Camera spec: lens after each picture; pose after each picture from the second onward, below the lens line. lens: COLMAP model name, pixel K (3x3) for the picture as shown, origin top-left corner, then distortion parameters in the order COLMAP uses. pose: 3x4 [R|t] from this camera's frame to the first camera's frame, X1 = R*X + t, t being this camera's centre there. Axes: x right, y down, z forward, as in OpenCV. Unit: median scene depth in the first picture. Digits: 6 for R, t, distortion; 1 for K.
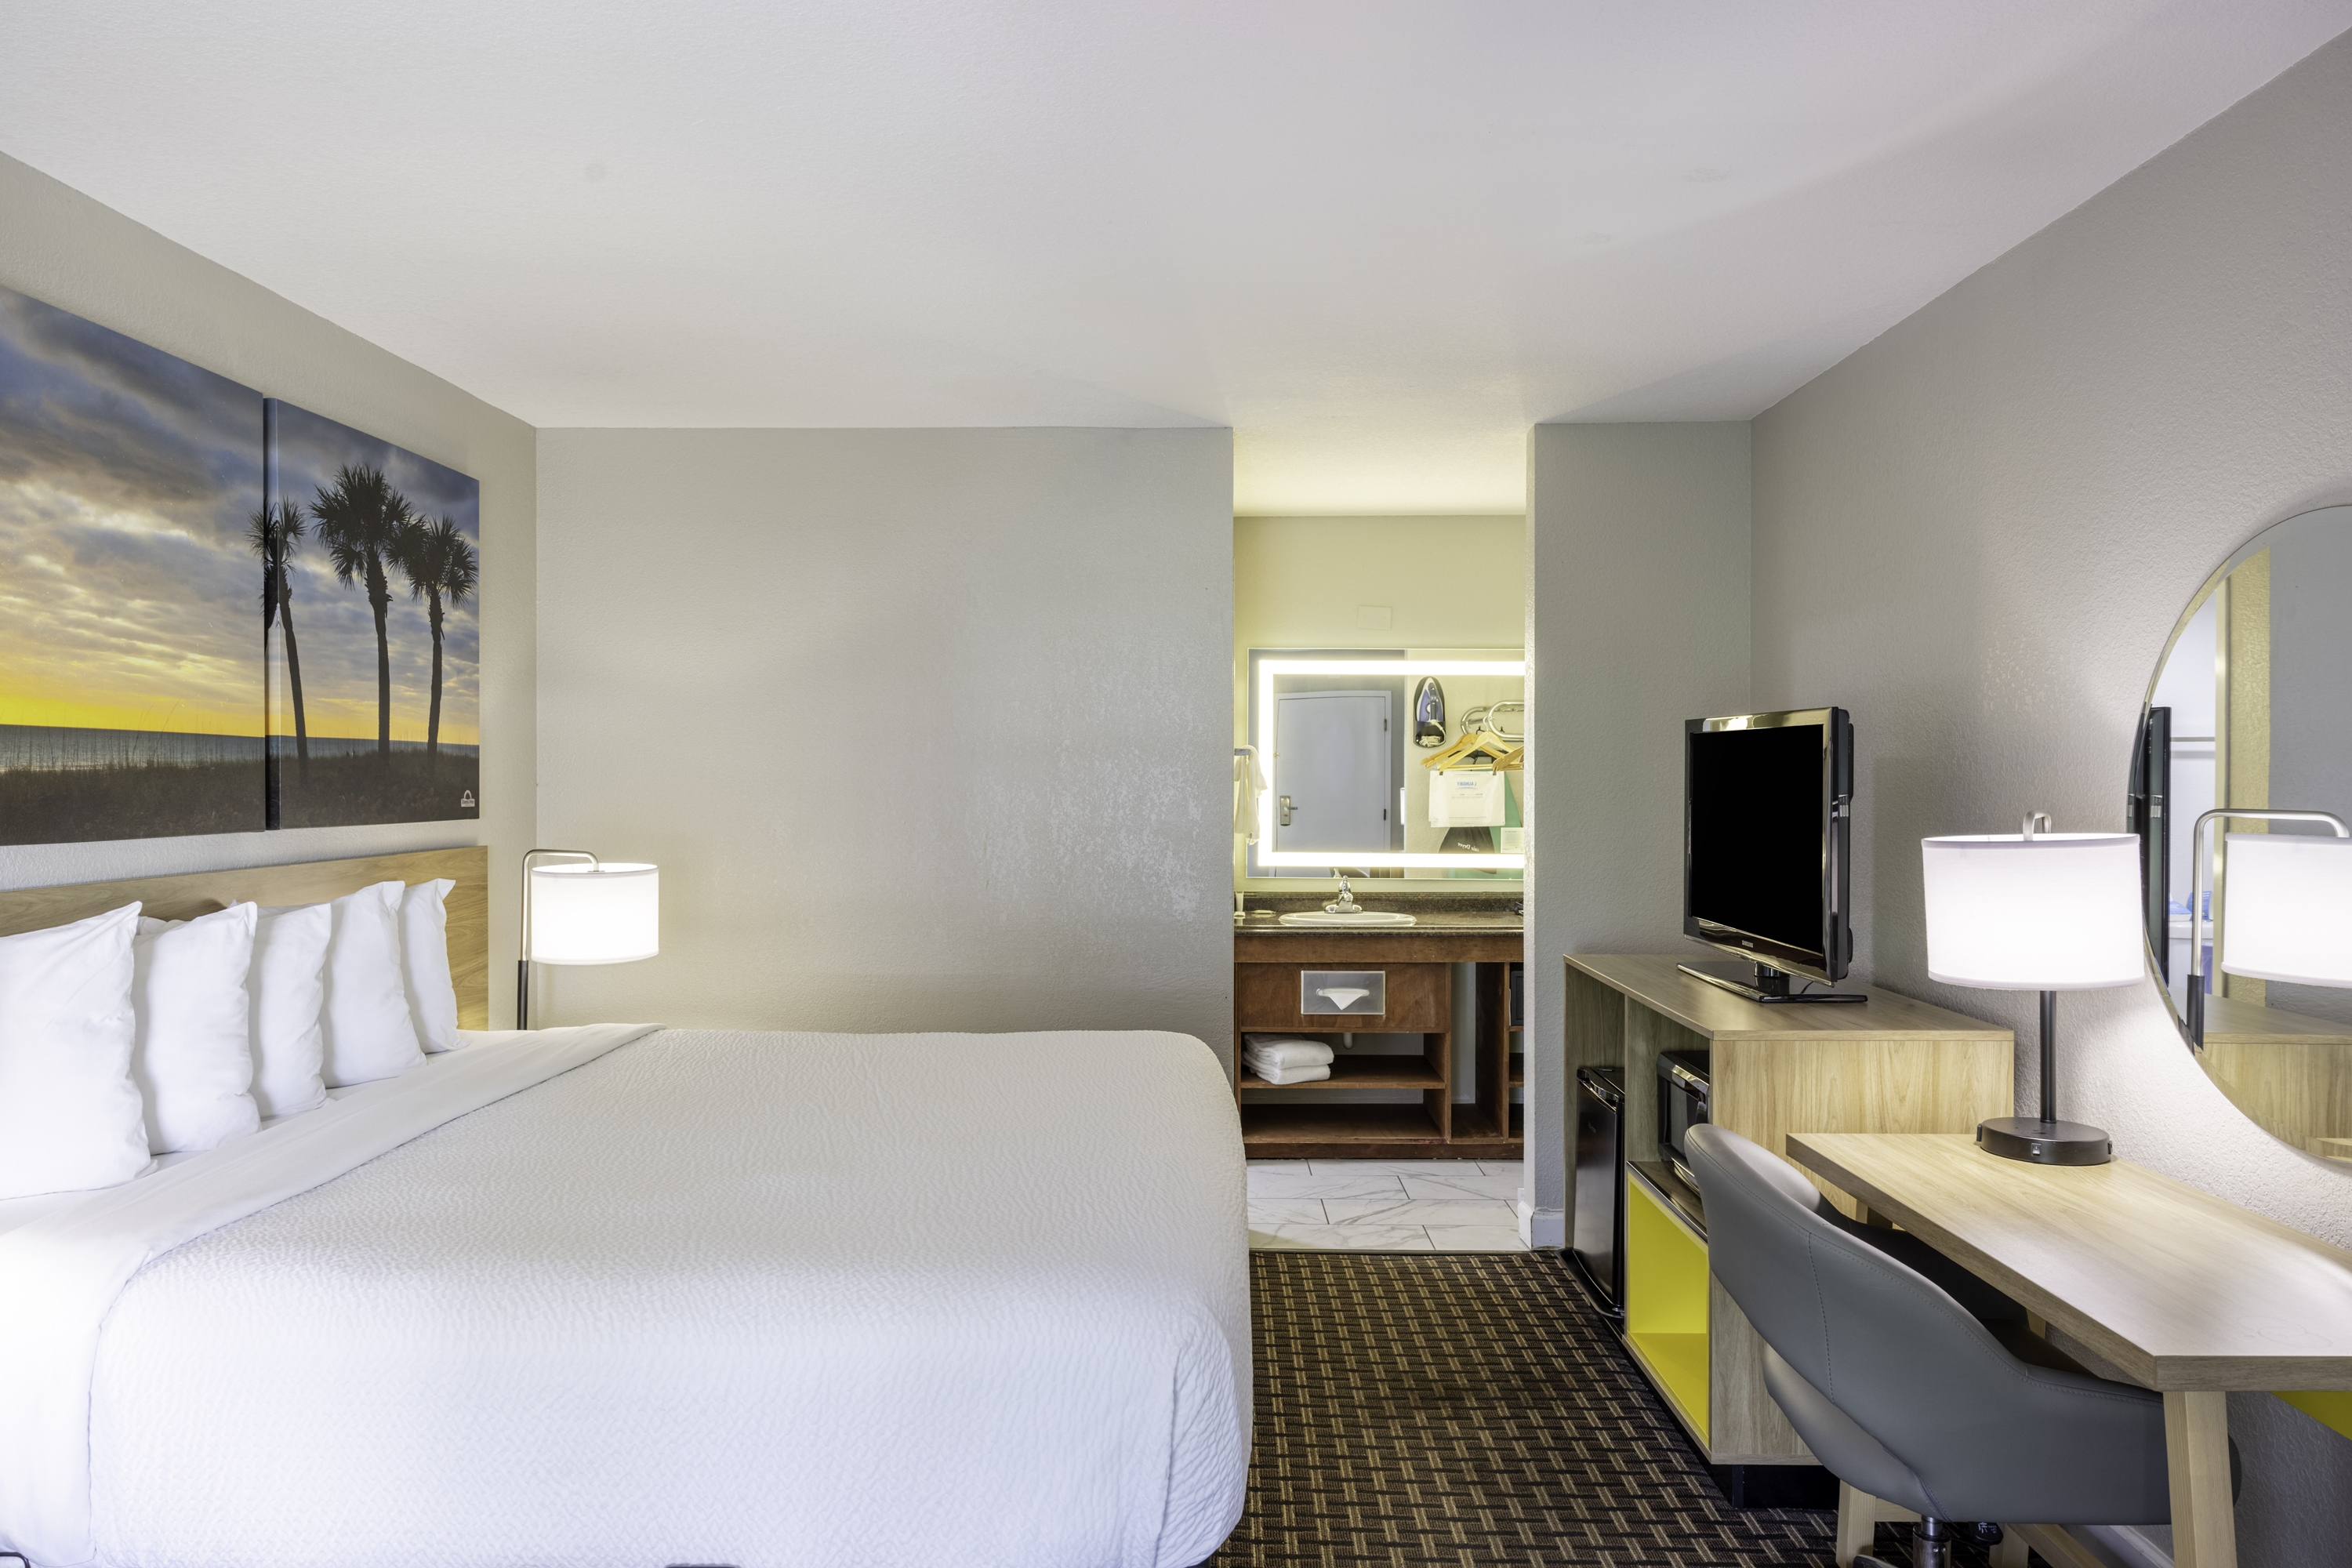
lens RADIAL K [[1579.1, 0, 1169.3], [0, 1579.1, 800.0], [0, 0, 1]] dist [0.005155, -0.001886]
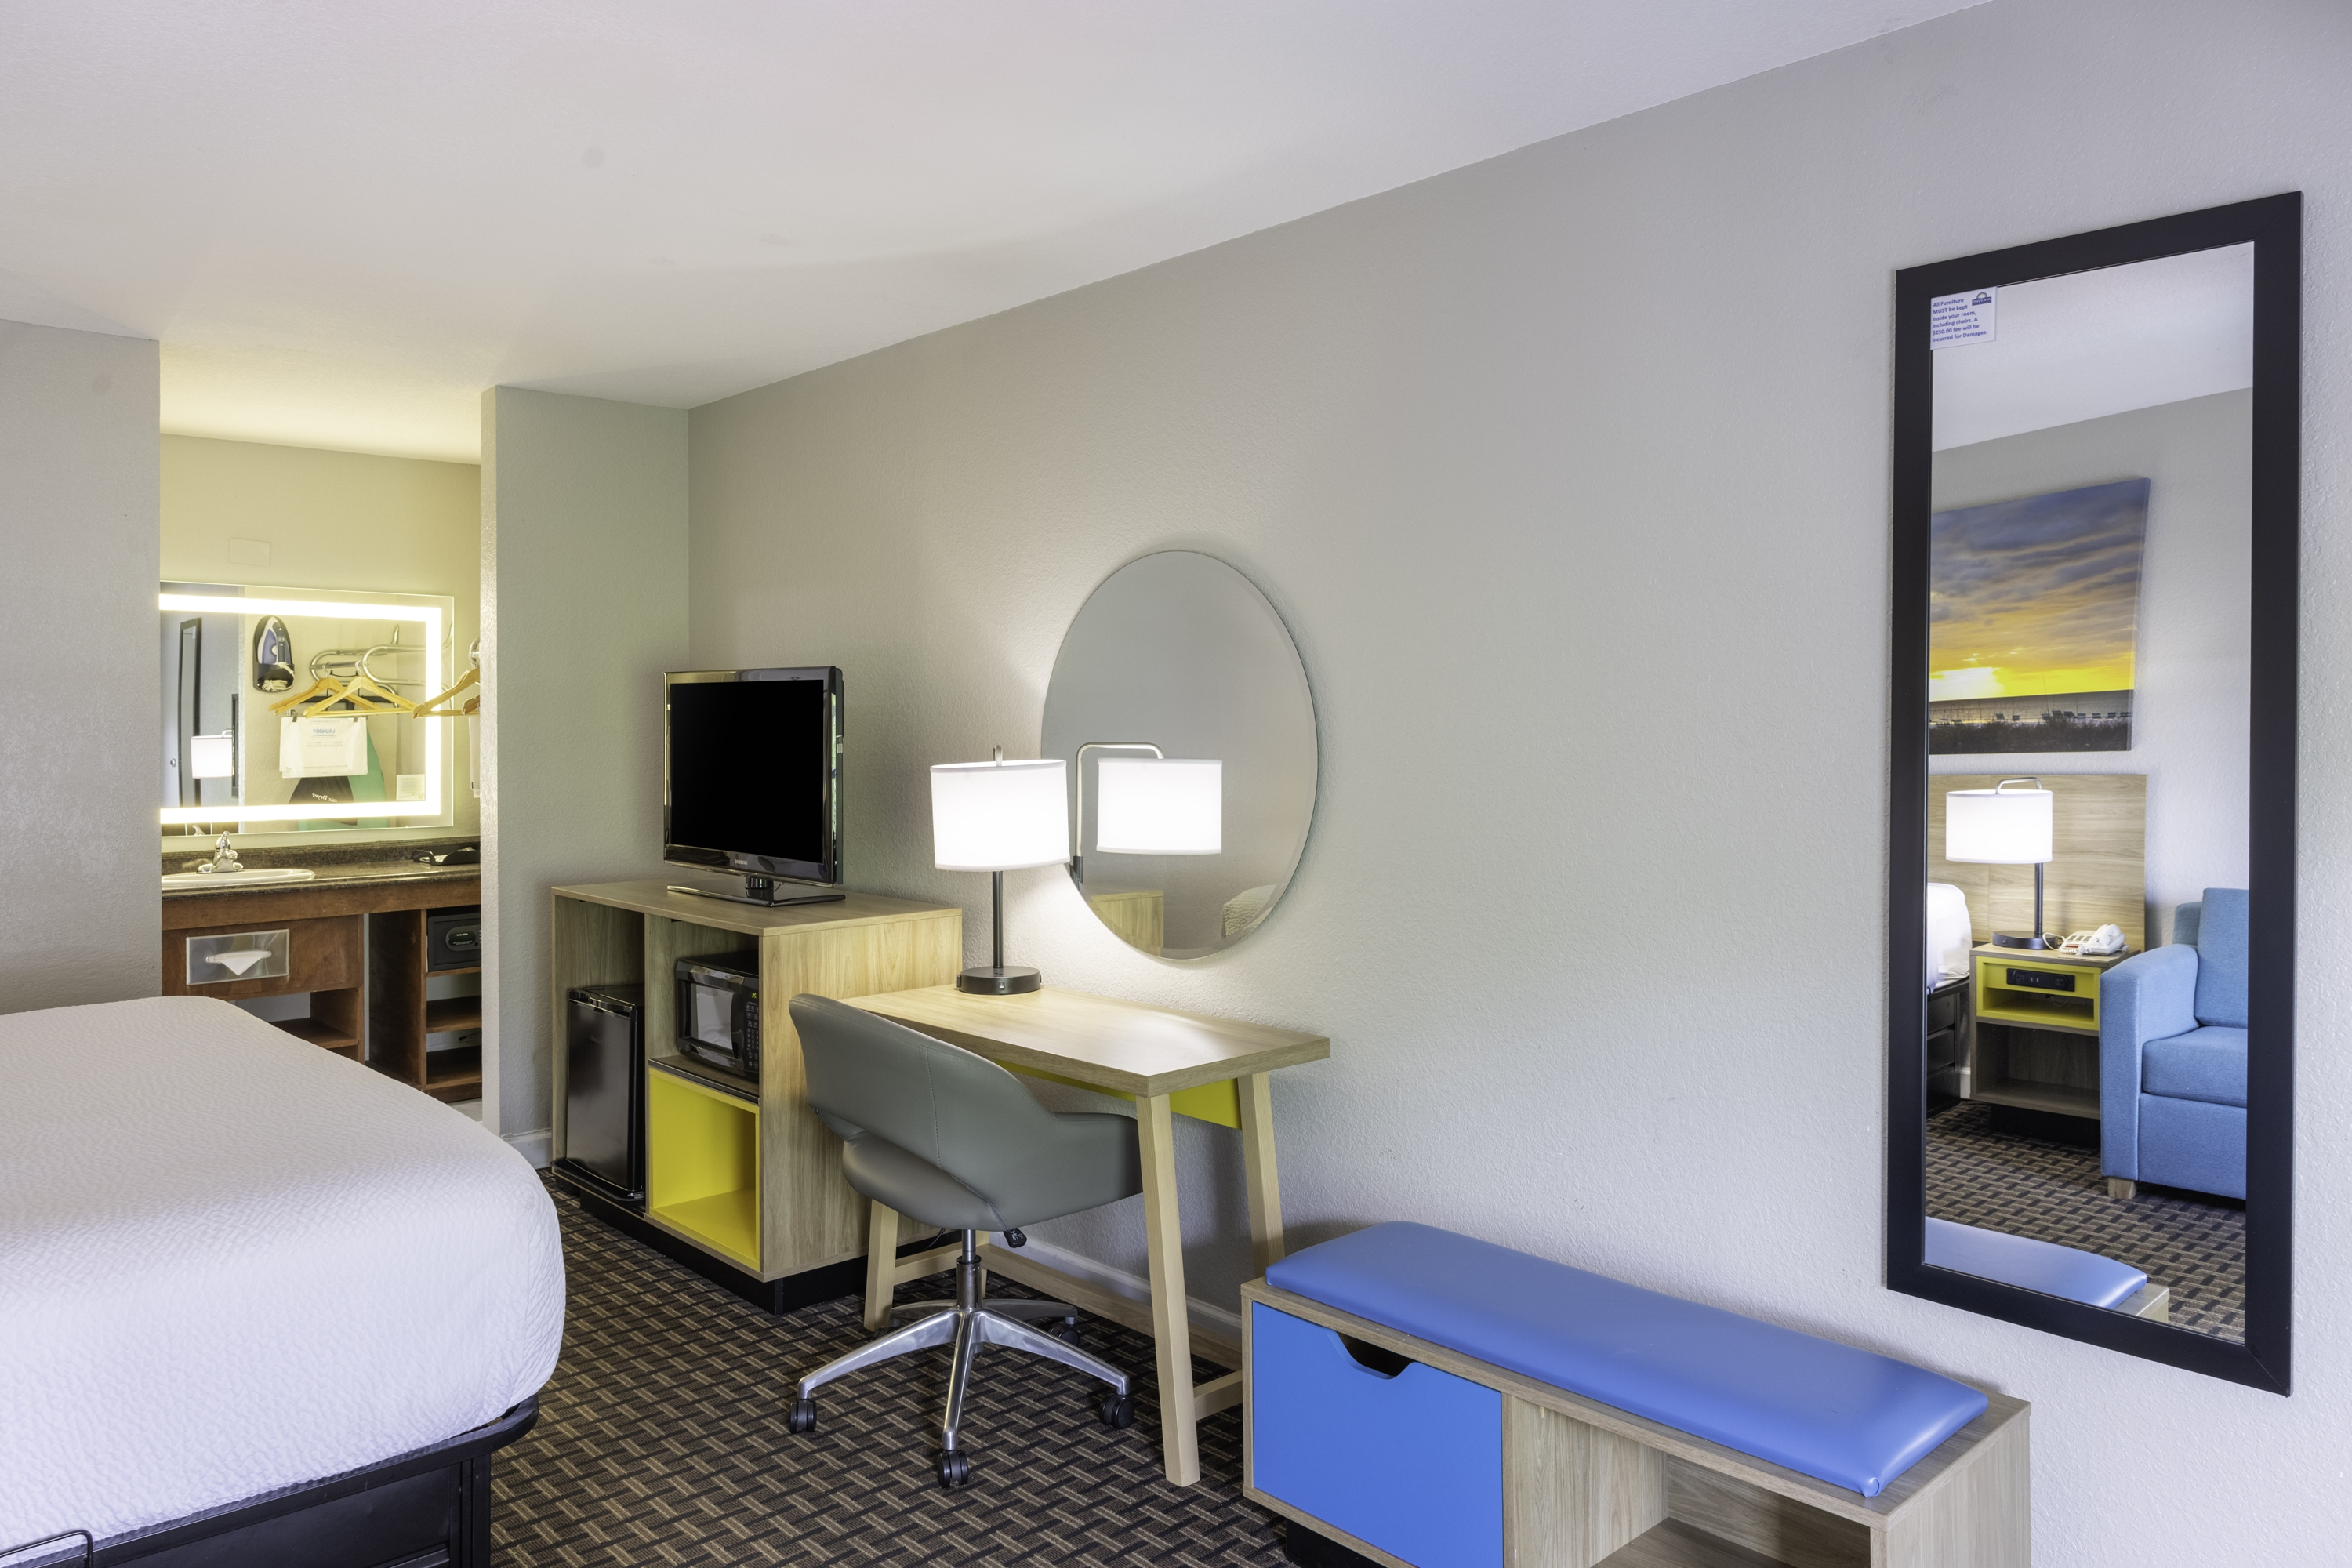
lens RADIAL K [[1579.1, 0, 1198.7], [0, 1579.1, 757.2], [0, 0, 1]] dist [0.005155, -0.001886]
pose [[0.711822, -0.019519, 0.702088, -0.191815], [0.014569, 0.999809, 0.013025, 0.001435], [-0.702208, 0.000957, 0.711971, -0.077707]]
